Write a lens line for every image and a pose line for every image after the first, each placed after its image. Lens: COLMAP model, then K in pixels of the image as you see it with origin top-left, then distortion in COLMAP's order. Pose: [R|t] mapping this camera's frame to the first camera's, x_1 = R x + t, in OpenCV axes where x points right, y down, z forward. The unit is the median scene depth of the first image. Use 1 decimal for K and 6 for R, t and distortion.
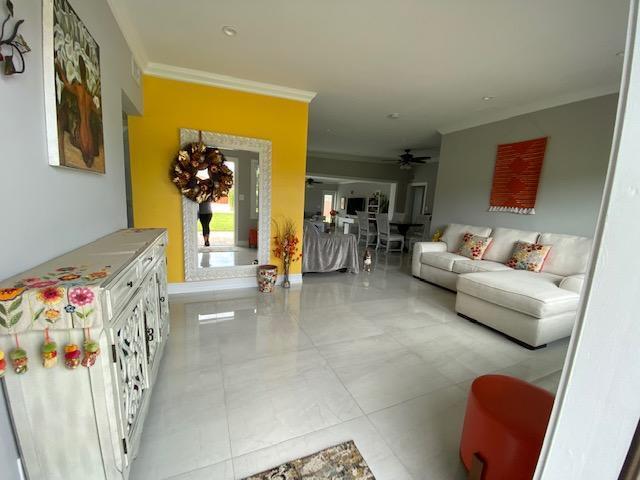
lens RADIAL K [[258.3, 0, 316.1], [0, 258.3, 242.4], [0, 0, 1]] dist [0.040305, -0.031968]
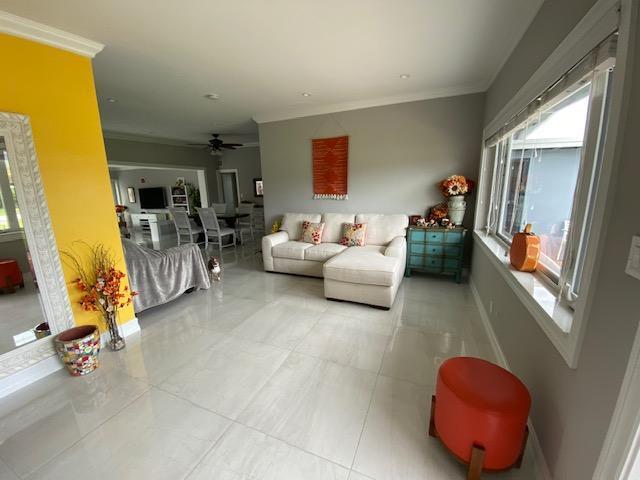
lens RADIAL K [[258.3, 0, 316.1], [0, 258.3, 242.4], [0, 0, 1]] dist [0.040305, -0.031968]
pose [[0.728198, -0.209466, 0.652573, -0.111987], [0.164152, 0.977743, 0.130666, -0.080186], [-0.665419, 0.011971, 0.746374, 0.154797]]
